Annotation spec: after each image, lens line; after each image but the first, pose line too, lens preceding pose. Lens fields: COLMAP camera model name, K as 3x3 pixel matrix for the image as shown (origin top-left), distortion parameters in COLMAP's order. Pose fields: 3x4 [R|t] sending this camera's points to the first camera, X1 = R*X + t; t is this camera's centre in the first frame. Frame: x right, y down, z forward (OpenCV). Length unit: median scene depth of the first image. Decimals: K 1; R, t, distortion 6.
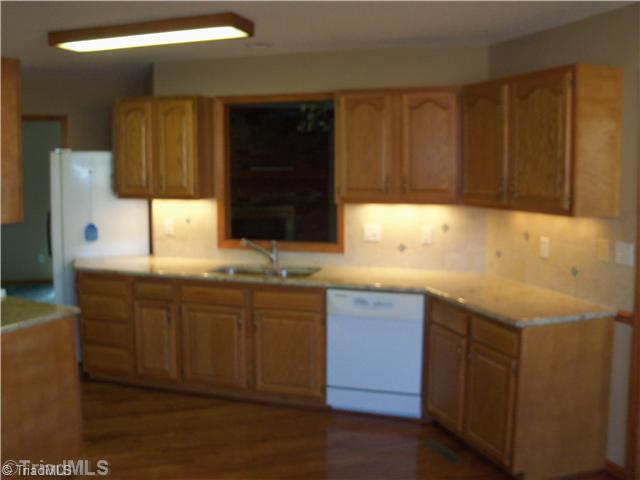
lens RADIAL K [[643.8, 0, 303.8], [0, 643.8, 237.3], [0, 0, 1]] dist [-0.290787, 0.329402]
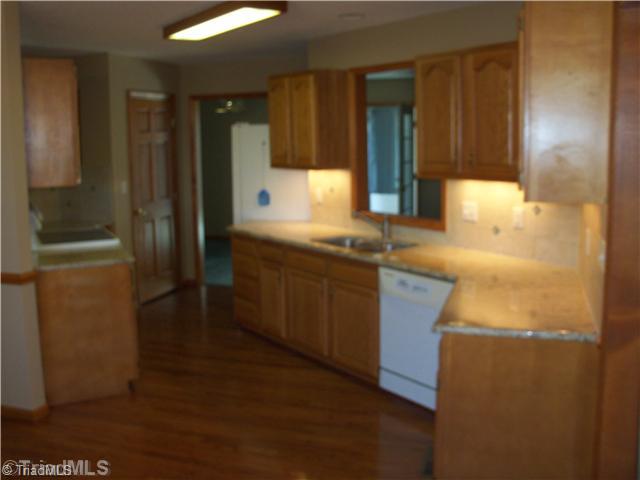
lens RADIAL K [[643.8, 0, 303.8], [0, 643.8, 237.3], [0, 0, 1]] dist [-0.290787, 0.329402]
pose [[0.798397, 0.077928, -0.597067, 0.466060], [-0.049697, 0.996735, 0.063637, -0.015899], [0.600077, -0.021135, 0.799663, 0.154687]]
